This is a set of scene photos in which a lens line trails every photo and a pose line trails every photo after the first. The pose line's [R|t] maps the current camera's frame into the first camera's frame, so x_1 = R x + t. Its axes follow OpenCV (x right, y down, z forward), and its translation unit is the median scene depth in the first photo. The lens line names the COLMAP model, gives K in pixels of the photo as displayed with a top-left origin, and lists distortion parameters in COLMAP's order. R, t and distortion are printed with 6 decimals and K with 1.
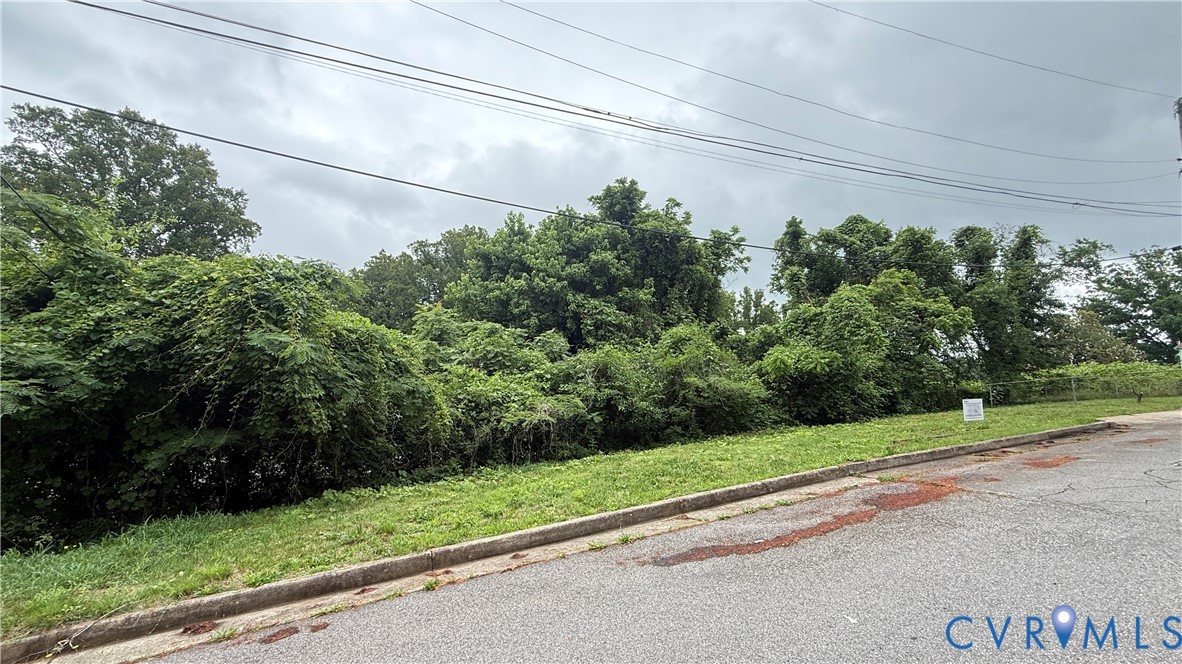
lens RADIAL K [[469.3, 0, 588.1], [0, 469.3, 329.6], [0, 0, 1]] dist [0.001898, 0.000041]
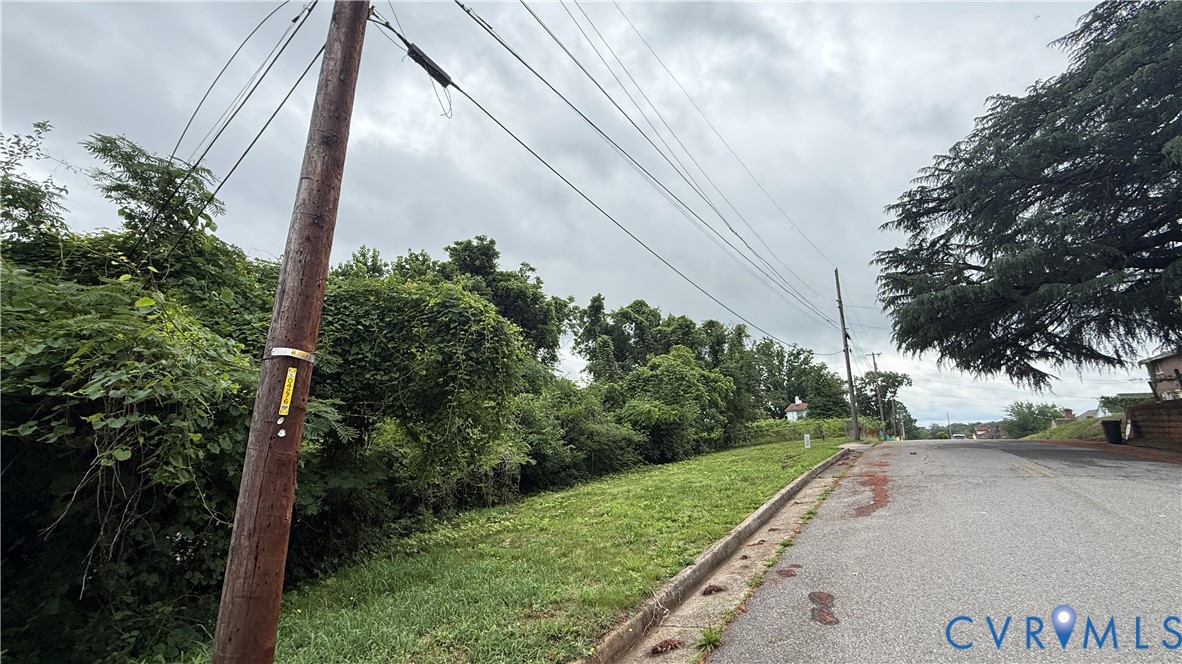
lens RADIAL K [[469.3, 0, 588.1], [0, 469.3, 329.6], [0, 0, 1]] dist [0.001898, 0.000041]
pose [[0.849204, 0.108343, 0.516832, -0.240079], [-0.045631, 0.990121, -0.132581, 0.014400], [-0.526090, 0.089005, 0.845758, 0.003018]]
